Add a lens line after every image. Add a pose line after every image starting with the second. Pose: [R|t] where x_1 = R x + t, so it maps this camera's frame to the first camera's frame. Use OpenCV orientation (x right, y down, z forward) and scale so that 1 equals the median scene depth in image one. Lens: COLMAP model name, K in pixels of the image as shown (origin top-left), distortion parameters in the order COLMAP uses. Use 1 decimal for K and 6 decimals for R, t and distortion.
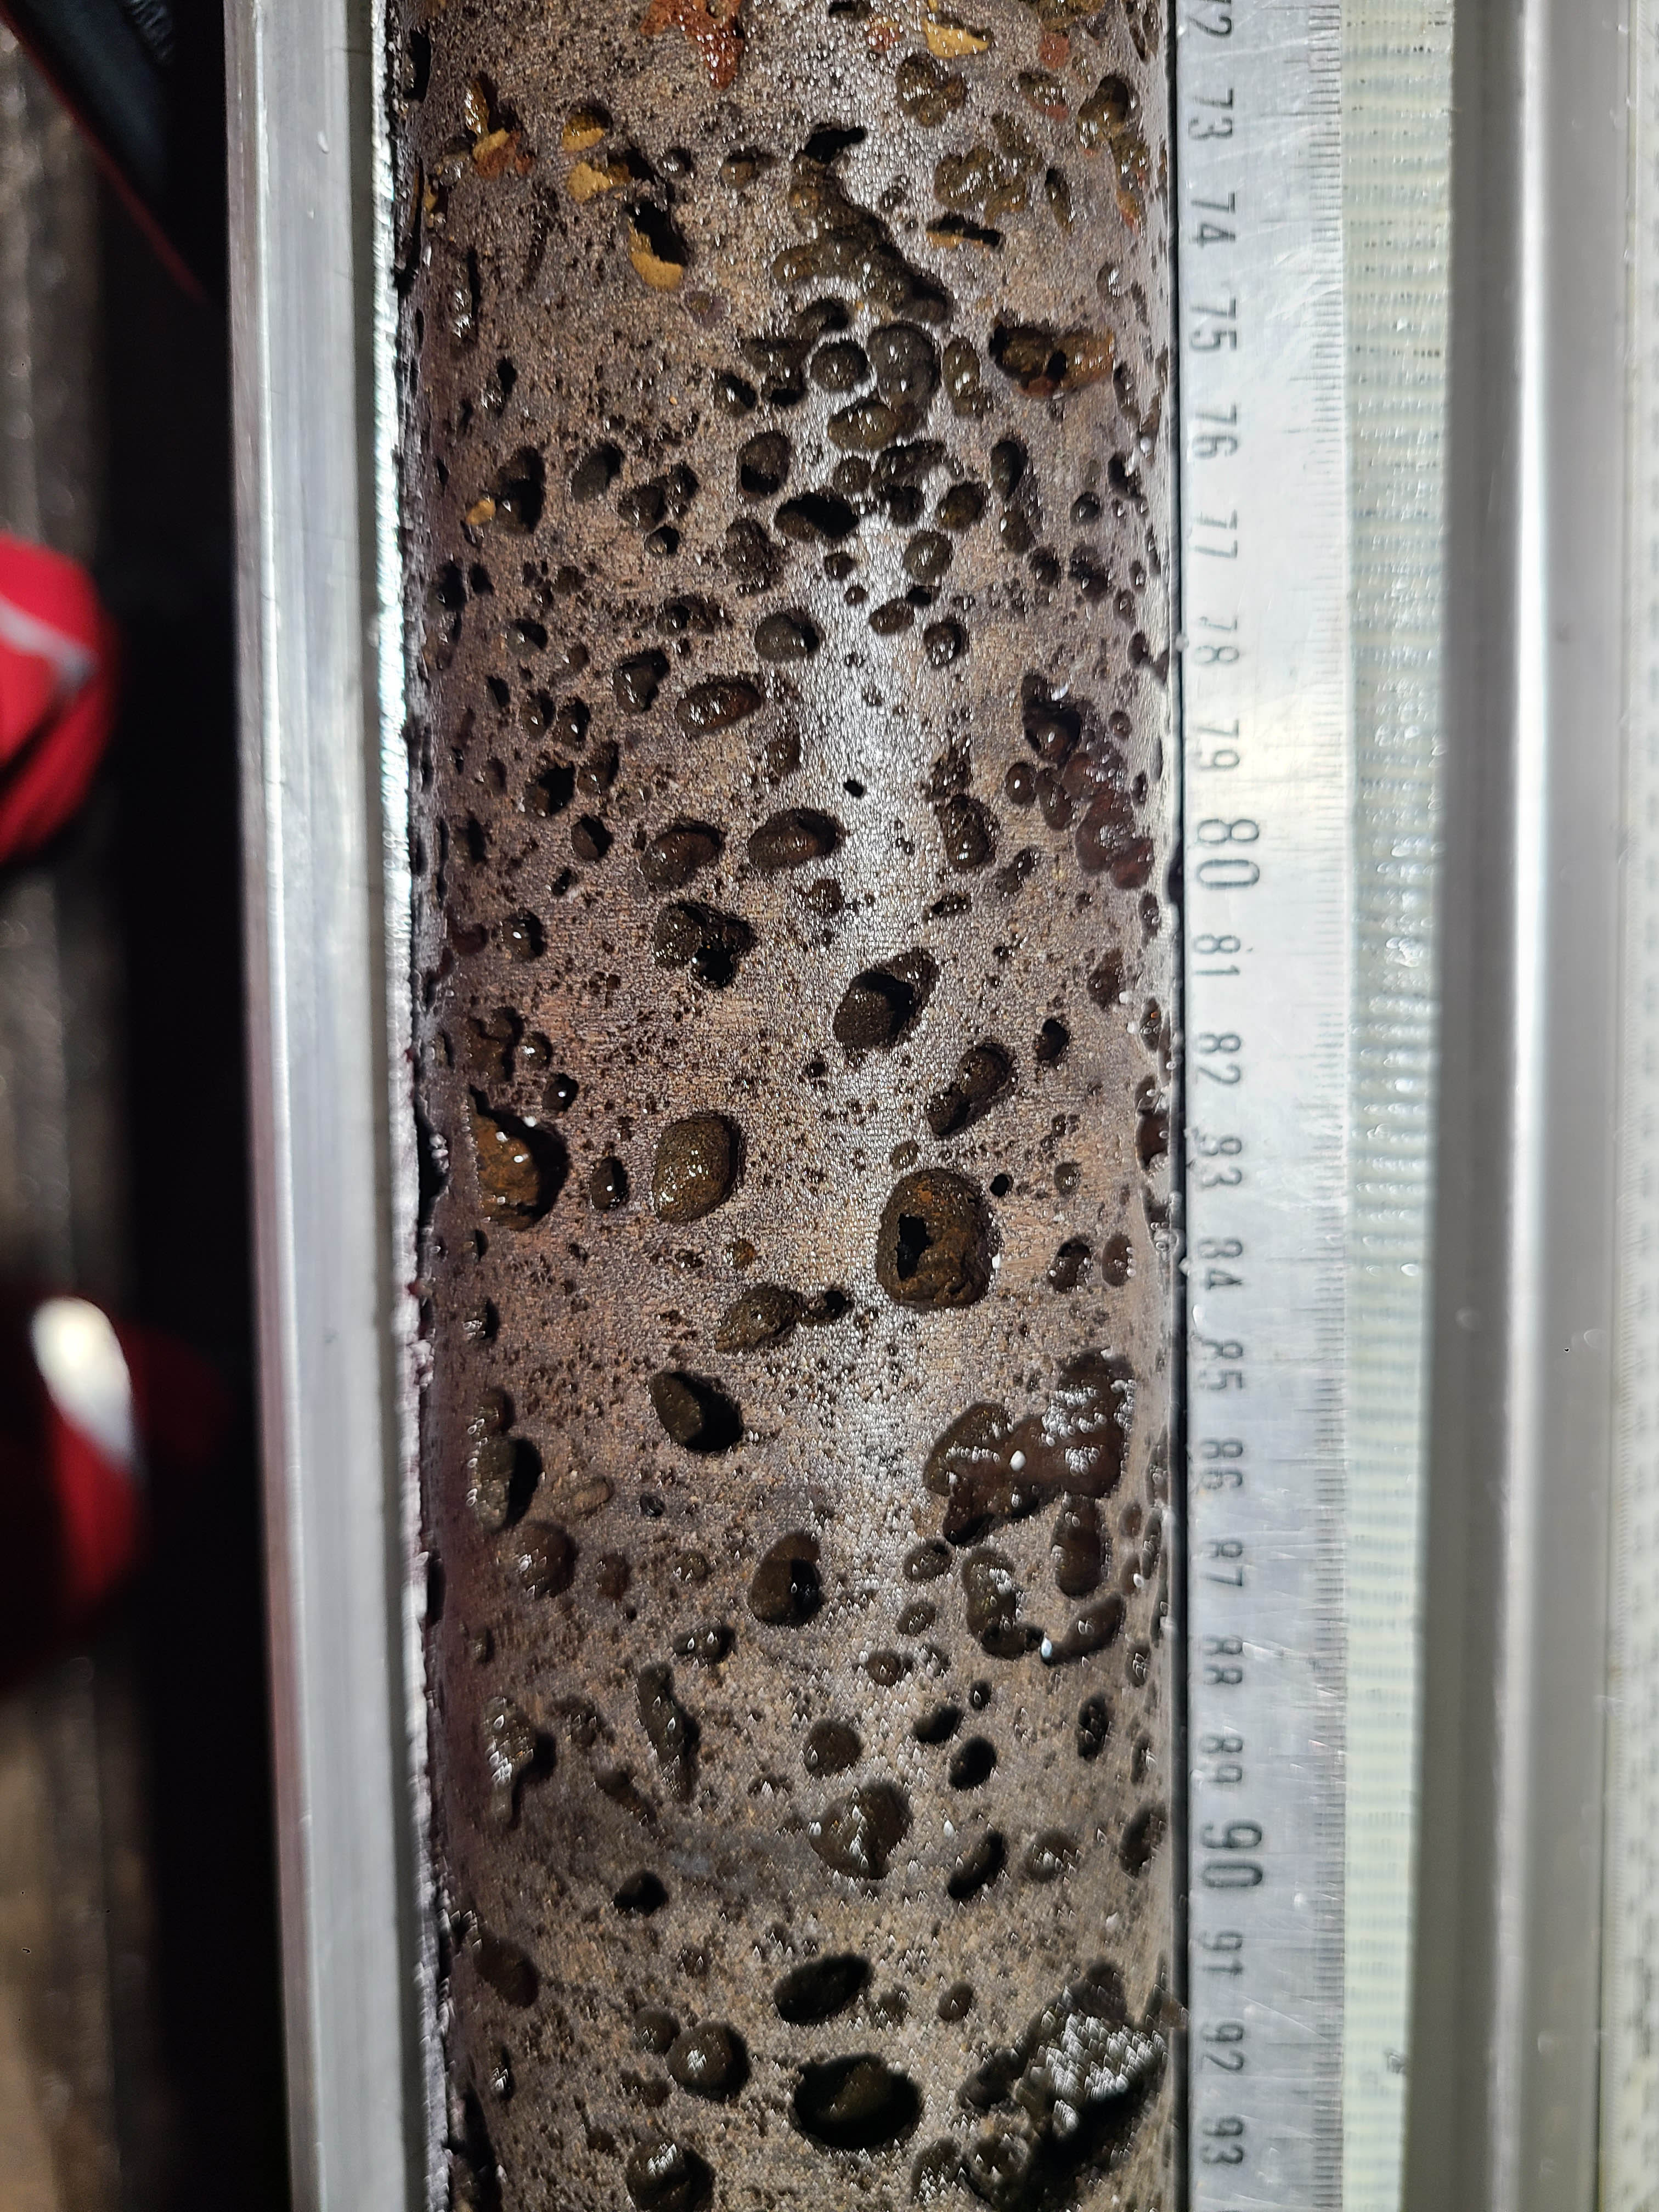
lens RADIAL K [[1502.6, 0, 755.9], [0, 1502.6, 1106.3], [0, 0, 1]] dist [-0.016490, 0.001452]
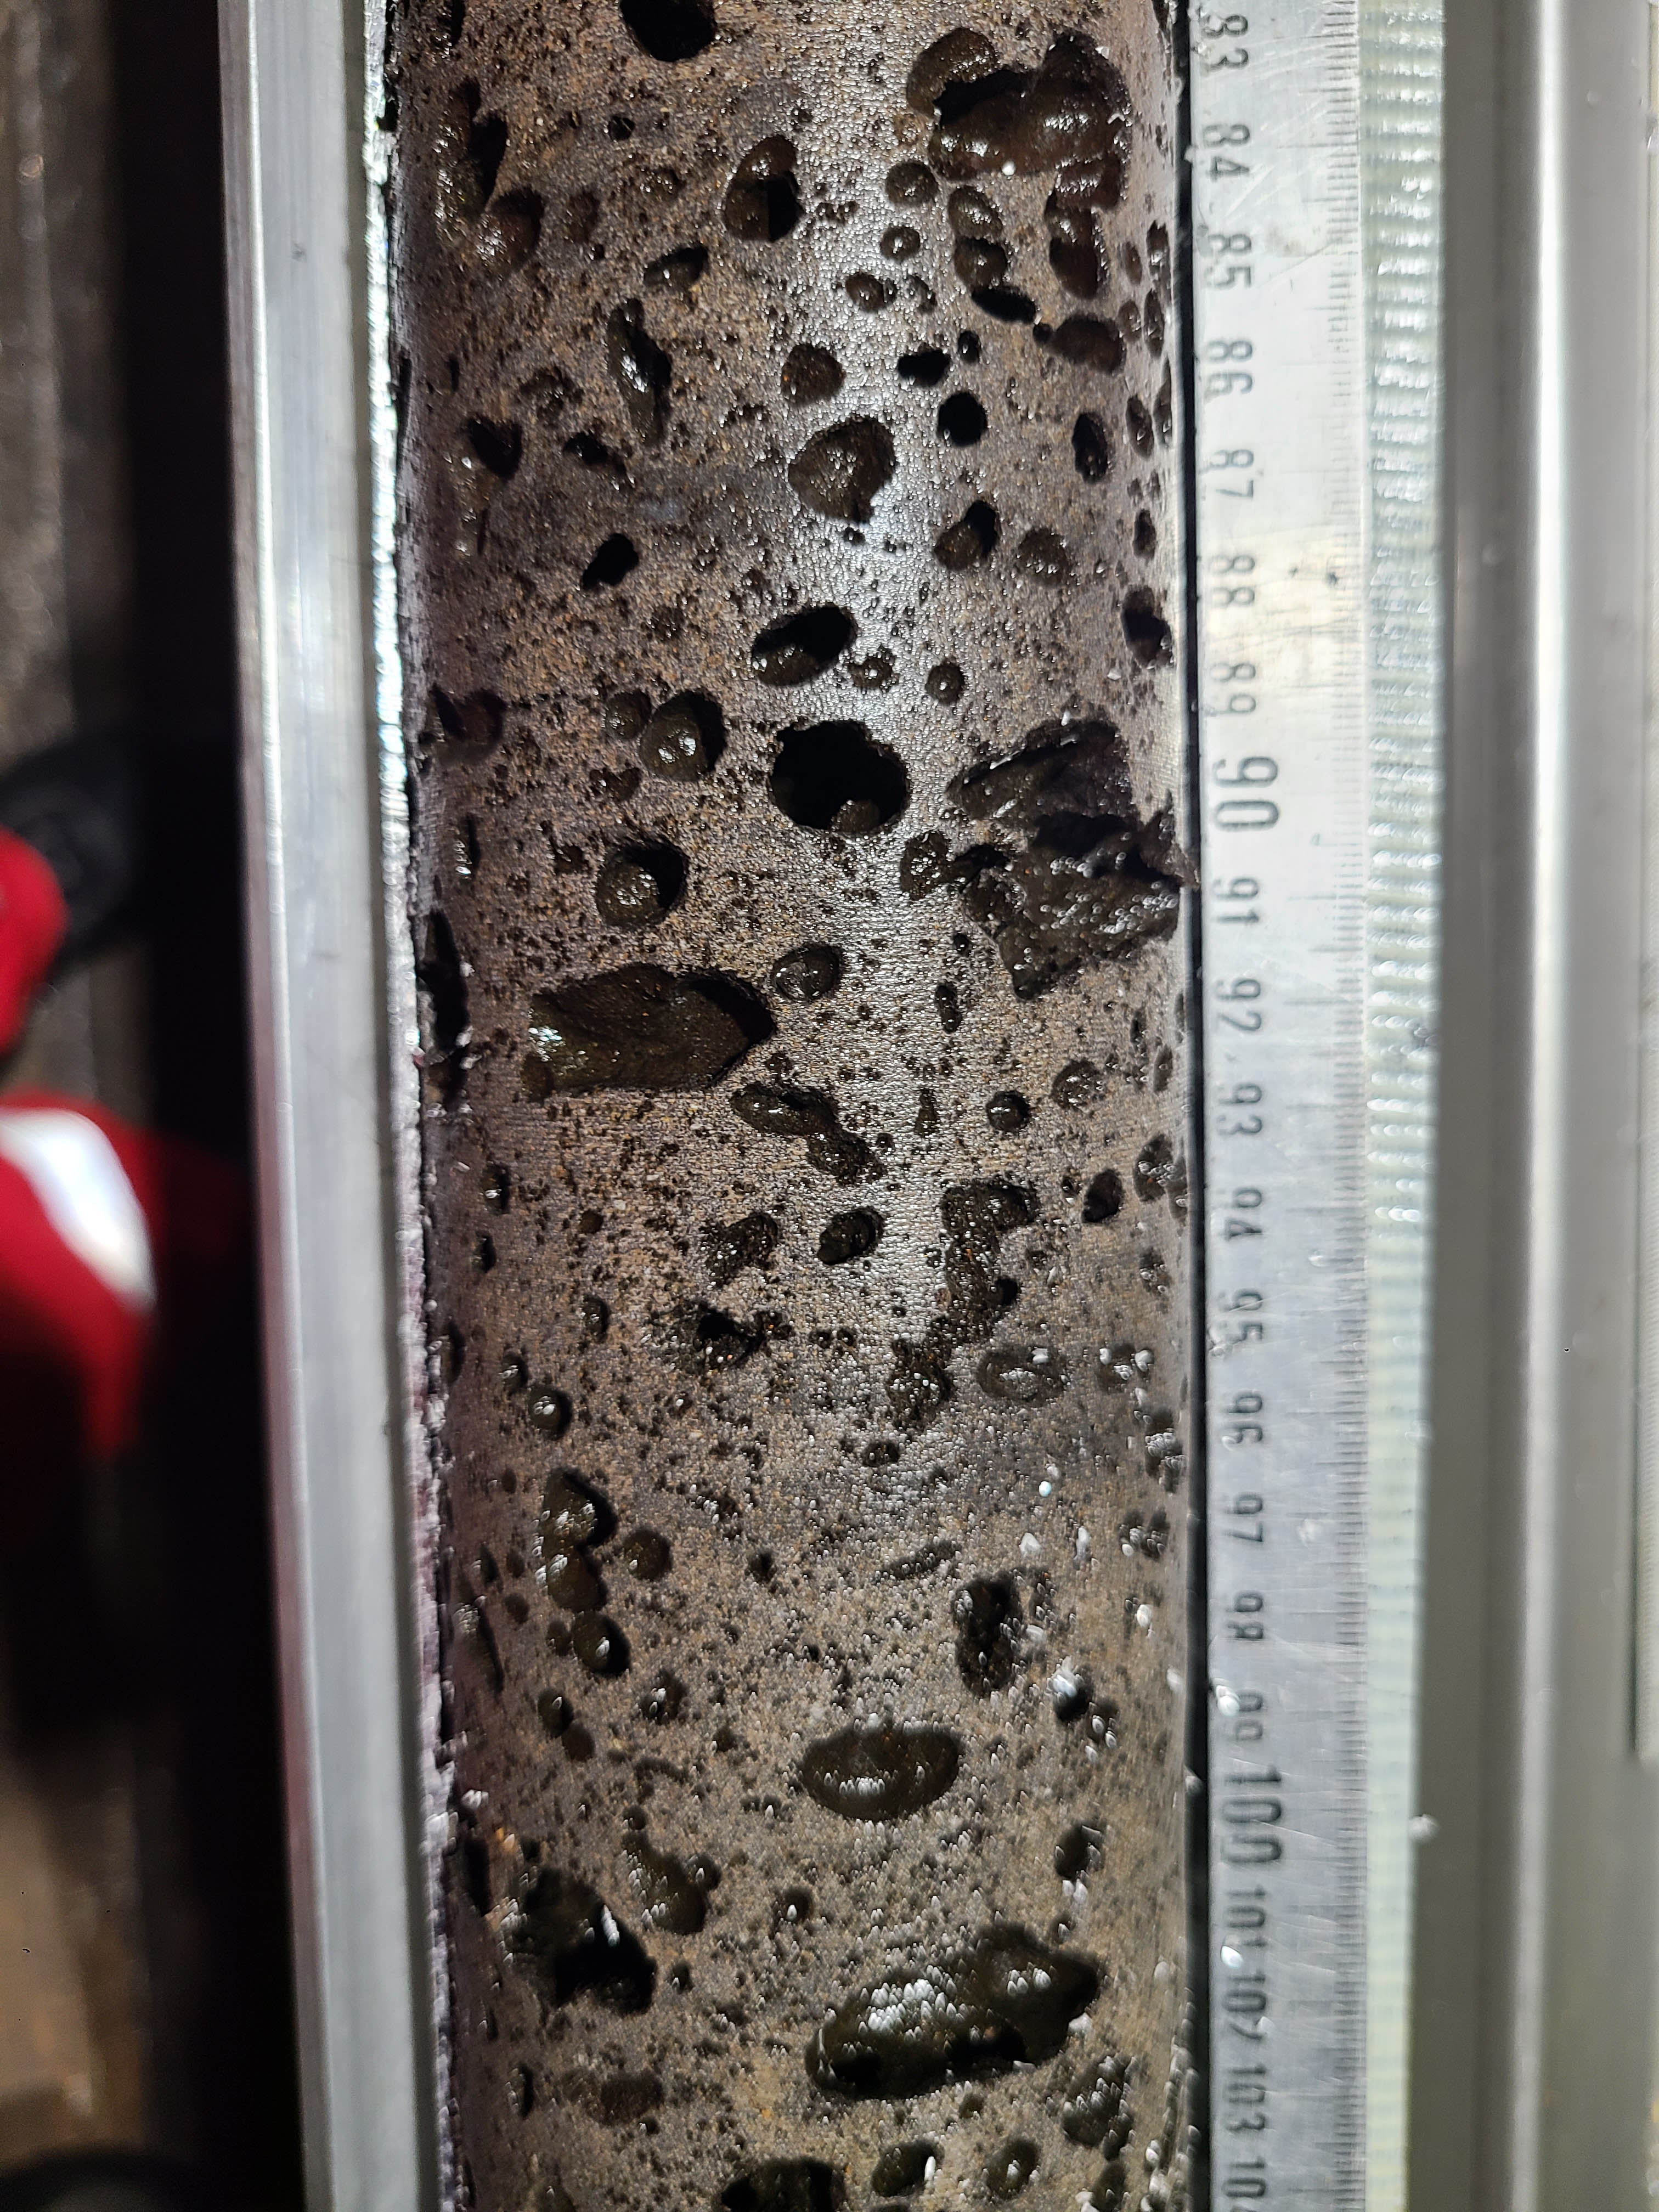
lens RADIAL K [[1504.3, 0, 714.0], [0, 1504.3, 1104.2], [0, 0, 1]] dist [-0.034930, 0.022292]
pose [[0.999311, -0.002969, -0.036988, 0.022755], [0.002951, 0.999996, -0.000537, 0.872775], [0.036989, 0.000428, 0.999316, 0.057241]]
